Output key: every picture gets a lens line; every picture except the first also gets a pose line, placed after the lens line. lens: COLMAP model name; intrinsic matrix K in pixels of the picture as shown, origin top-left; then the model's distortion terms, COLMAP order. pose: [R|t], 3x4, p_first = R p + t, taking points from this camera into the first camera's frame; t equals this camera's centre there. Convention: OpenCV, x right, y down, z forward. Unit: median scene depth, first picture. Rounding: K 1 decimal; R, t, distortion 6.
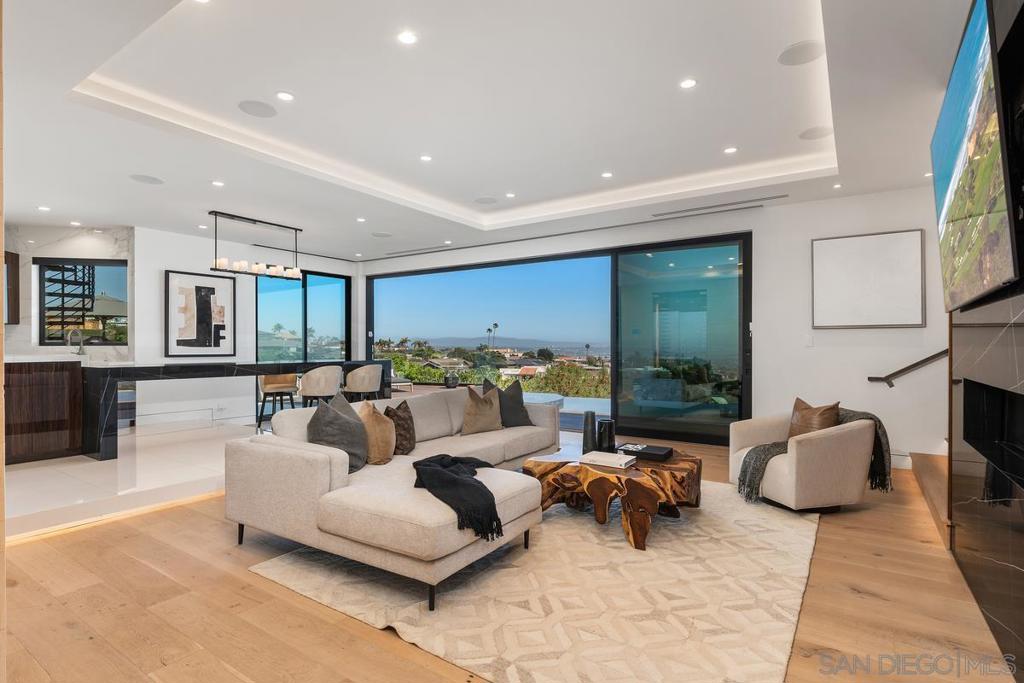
lens RADIAL K [[525.1, 0, 507.3], [0, 525.1, 348.4], [0, 0, 1]] dist [0.000502, -0.000093]
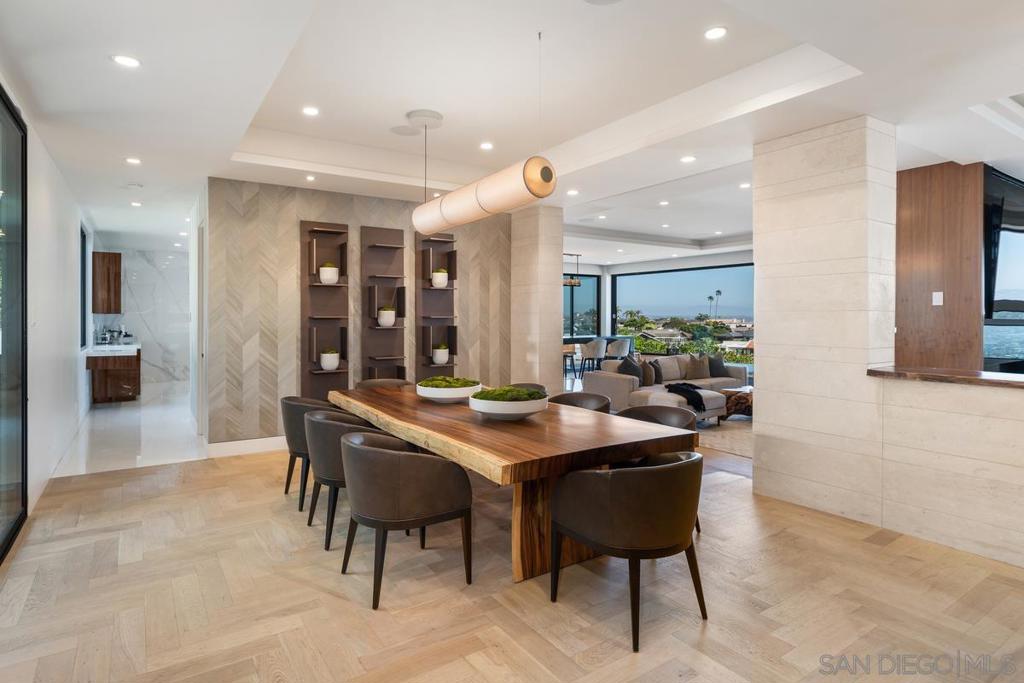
lens RADIAL K [[559.2, 0, 495.0], [0, 559.2, 315.6], [0, 0, 1]] dist [0.001221, 0.000020]
pose [[0.919799, -0.002117, -0.392384, 0.035669], [0.000520, 0.999991, -0.004175, -0.027041], [0.392389, 0.003636, 0.919792, -0.577868]]
